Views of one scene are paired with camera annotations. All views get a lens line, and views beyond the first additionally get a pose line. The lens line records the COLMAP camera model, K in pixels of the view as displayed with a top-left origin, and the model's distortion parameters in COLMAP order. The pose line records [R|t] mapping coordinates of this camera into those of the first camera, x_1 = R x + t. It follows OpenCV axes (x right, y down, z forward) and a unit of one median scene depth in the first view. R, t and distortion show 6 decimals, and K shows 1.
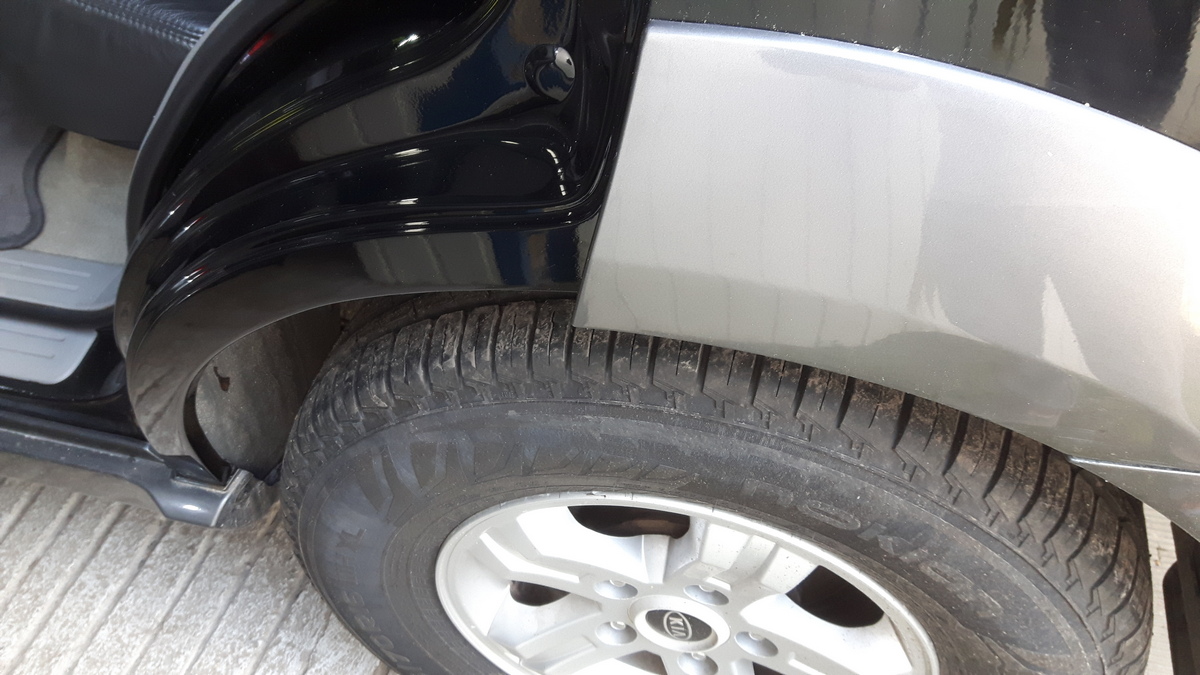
lens RADIAL K [[996.5, 0, 600.0], [0, 996.5, 337.5], [0, 0, 1]] dist [0.073114, -0.152615]
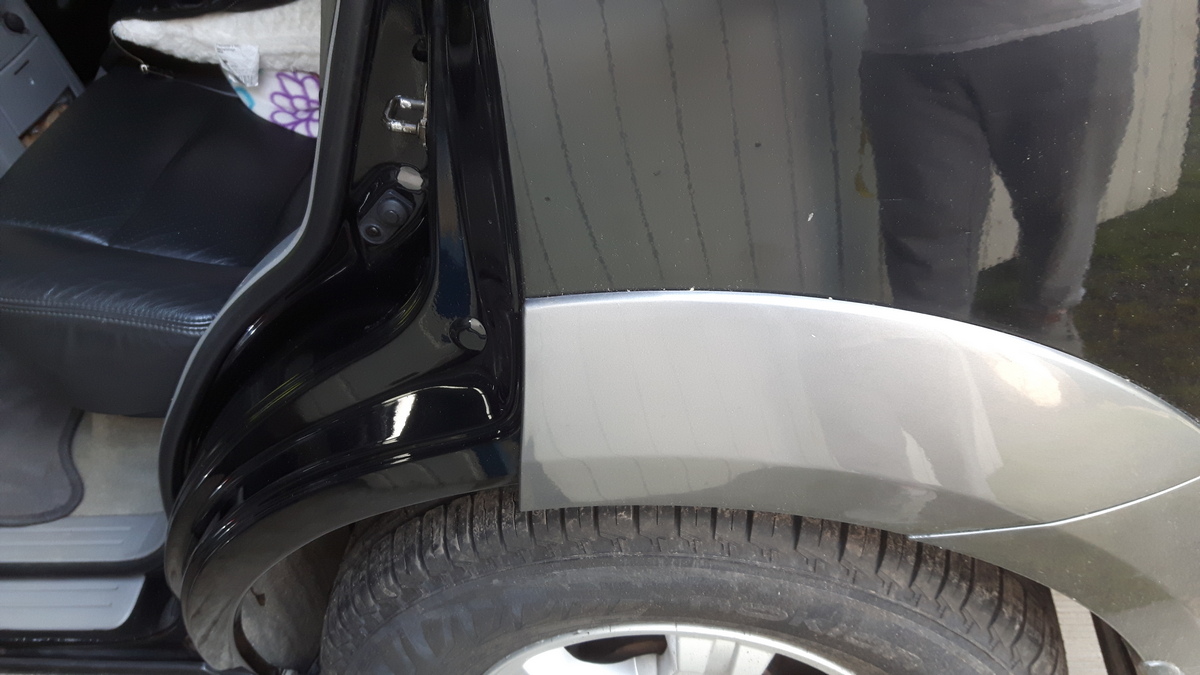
lens RADIAL K [[1011.6, 0, 600.0], [0, 1011.6, 337.5], [0, 0, 1]] dist [0.070069, -0.191135]
pose [[0.979107, -0.203181, 0.008174, 0.088539], [0.202754, 0.972401, -0.115442, -0.046177], [0.015507, 0.114688, 0.993281, -0.278576]]
